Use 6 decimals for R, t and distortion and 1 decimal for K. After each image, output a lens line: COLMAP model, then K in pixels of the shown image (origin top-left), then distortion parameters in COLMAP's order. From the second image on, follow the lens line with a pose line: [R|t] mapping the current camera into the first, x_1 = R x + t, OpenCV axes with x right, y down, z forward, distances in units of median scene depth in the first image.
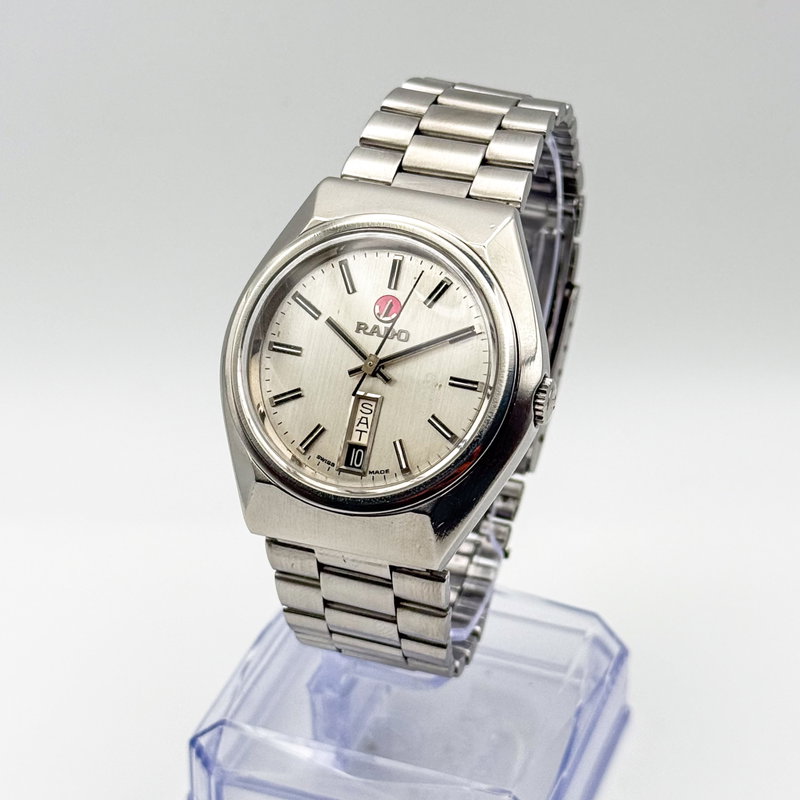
lens RADIAL K [[2395.5, 0, 400.0], [0, 2395.5, 400.0], [0, 0, 1]] dist [0.196192, 0.404001]
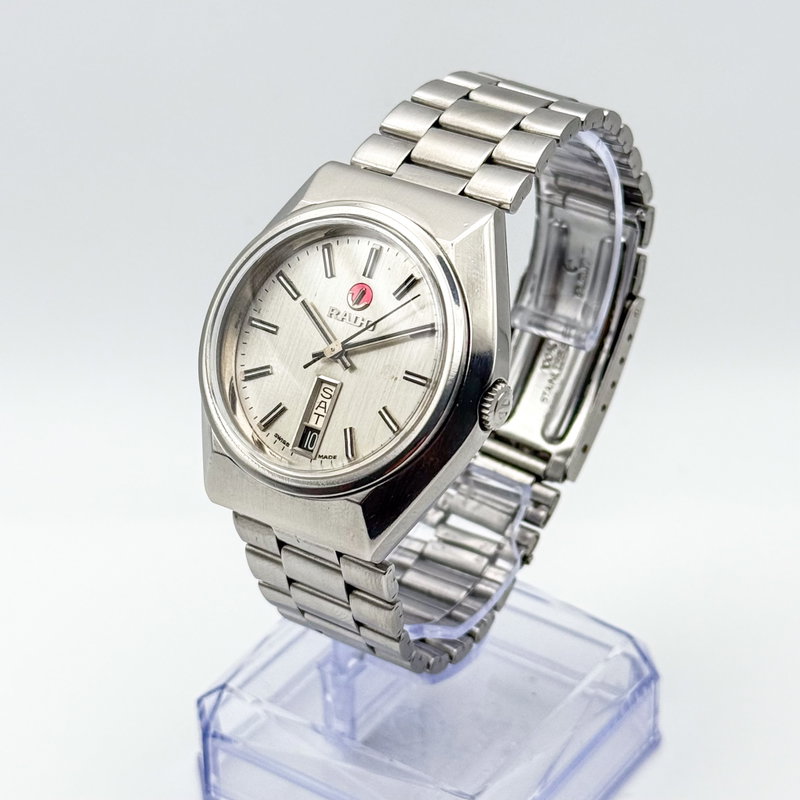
lens RADIAL K [[2395.5, 0, 400.0], [0, 2395.5, 400.0], [0, 0, 1]] dist [0.196192, 0.404001]
pose [[0.965024, 0.113423, -0.236356, 0.247783], [-0.112429, 0.993502, 0.017725, -0.014484], [0.236830, 0.009468, 0.971505, 0.029739]]
